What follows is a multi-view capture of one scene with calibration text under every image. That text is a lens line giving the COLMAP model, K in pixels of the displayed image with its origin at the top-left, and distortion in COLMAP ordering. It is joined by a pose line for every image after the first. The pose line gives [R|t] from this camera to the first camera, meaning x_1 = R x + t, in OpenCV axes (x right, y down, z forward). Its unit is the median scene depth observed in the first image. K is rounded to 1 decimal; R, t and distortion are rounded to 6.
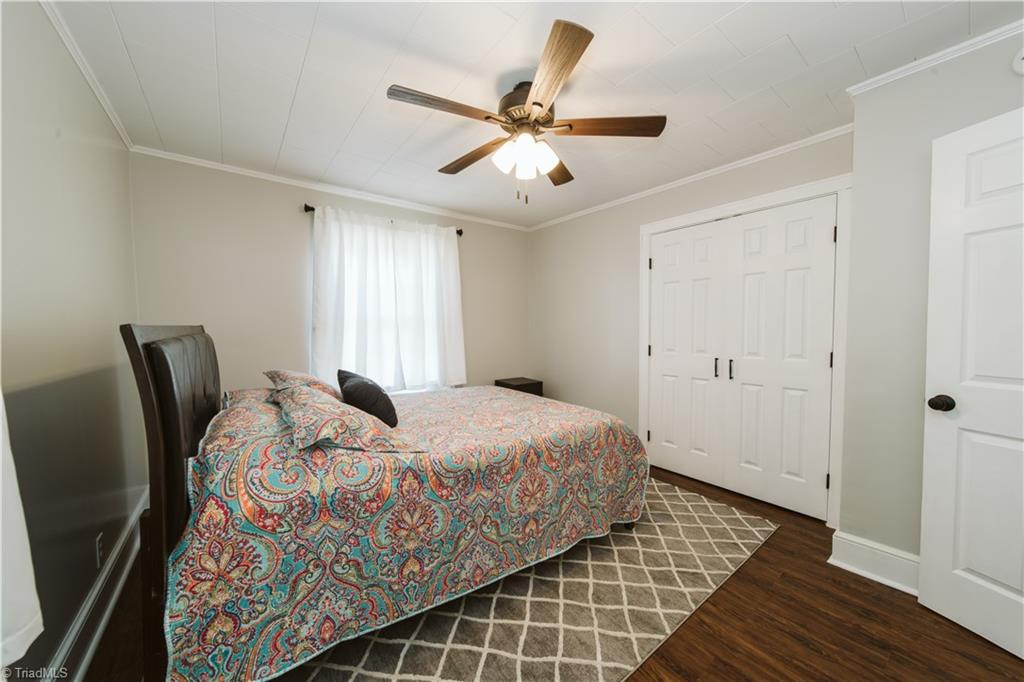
lens RADIAL K [[362.5, 0, 512.8], [0, 362.5, 337.6], [0, 0, 1]] dist [-0.001622, -0.000607]
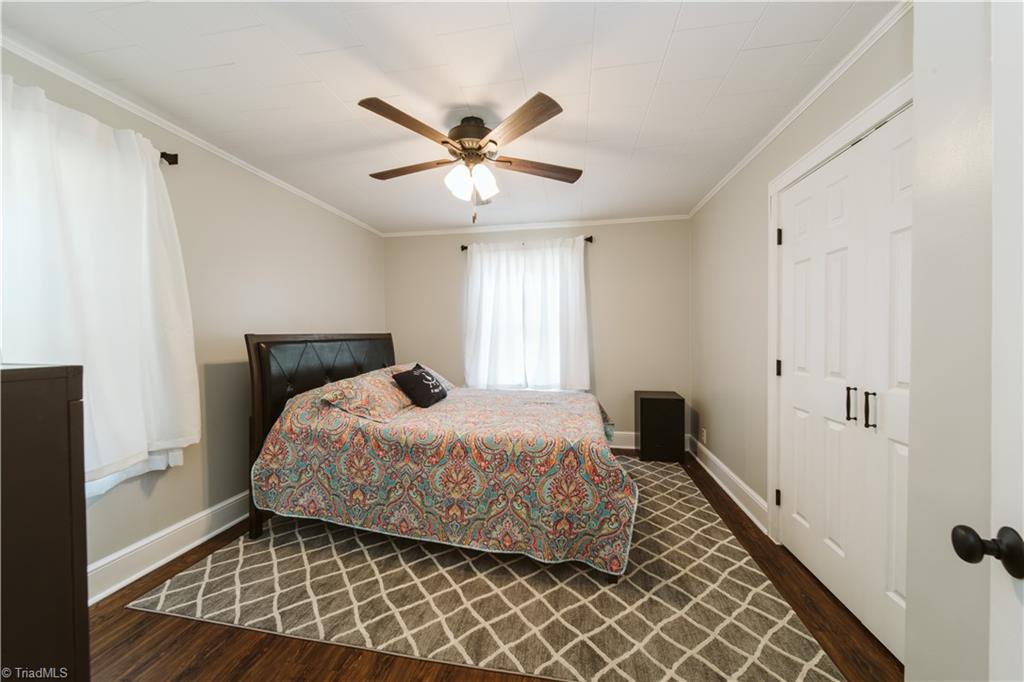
lens RADIAL K [[362.5, 0, 513.8], [0, 362.5, 338.4], [0, 0, 1]] dist [-0.001622, -0.000607]
pose [[0.673583, 0.007275, -0.739076, 1.014043], [-0.016840, 0.999843, -0.005507, -0.012821], [0.738920, 0.016156, 0.673600, 0.372279]]
